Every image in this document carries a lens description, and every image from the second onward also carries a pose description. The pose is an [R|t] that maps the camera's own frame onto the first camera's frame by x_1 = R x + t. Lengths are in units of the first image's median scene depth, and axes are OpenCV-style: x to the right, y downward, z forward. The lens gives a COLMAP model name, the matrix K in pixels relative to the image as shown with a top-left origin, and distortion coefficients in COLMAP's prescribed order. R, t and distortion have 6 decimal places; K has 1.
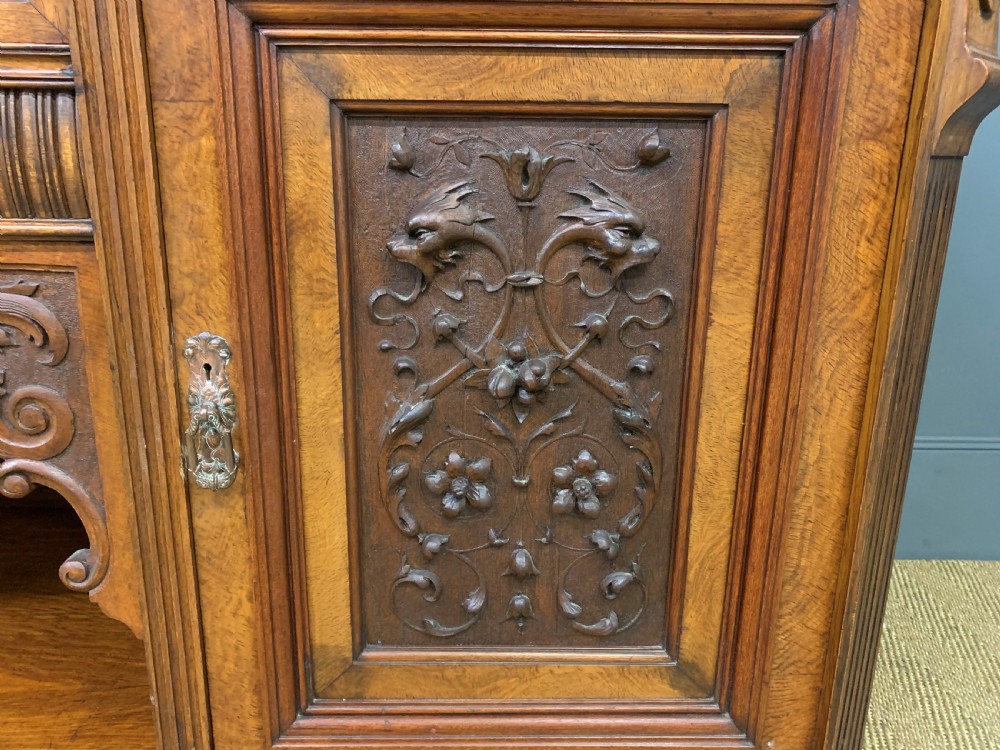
lens RADIAL K [[801.5, 0, 500.0], [0, 801.5, 375.0], [0, 0, 1]] dist [-0.014478, -0.011176]
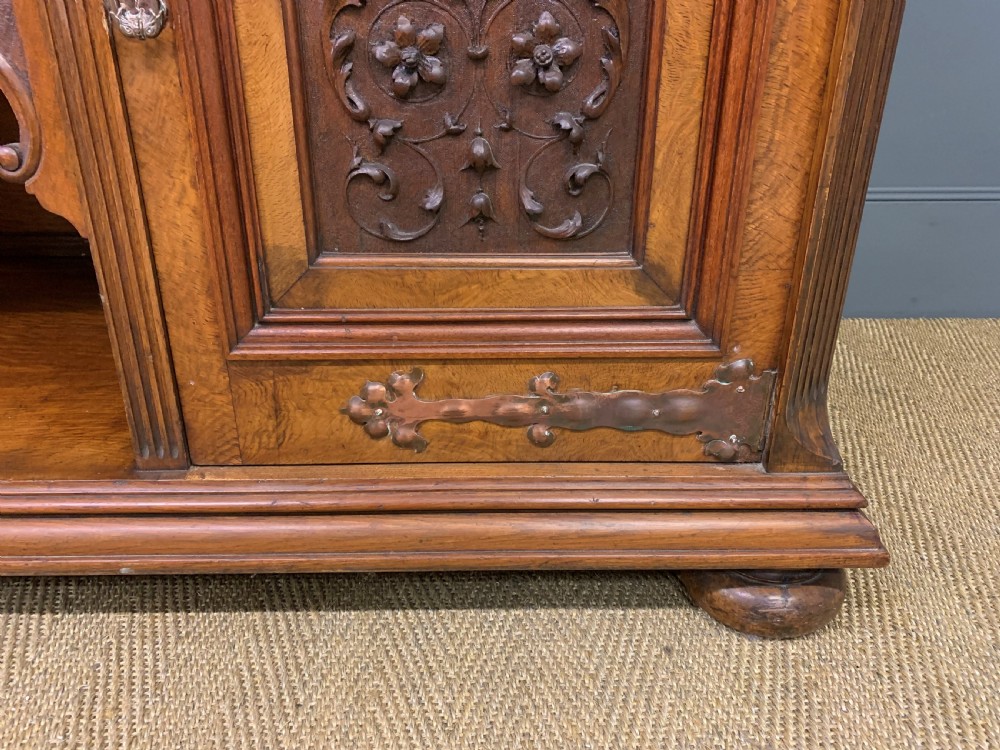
lens RADIAL K [[800.3, 0, 500.0], [0, 800.3, 375.0], [0, 0, 1]] dist [-0.004507, -0.016210]
pose [[0.999962, -0.008738, 0.000748, 0.047507], [0.008461, 0.983666, 0.179805, 0.325445], [-0.002307, -0.179792, 0.983702, 0.022379]]
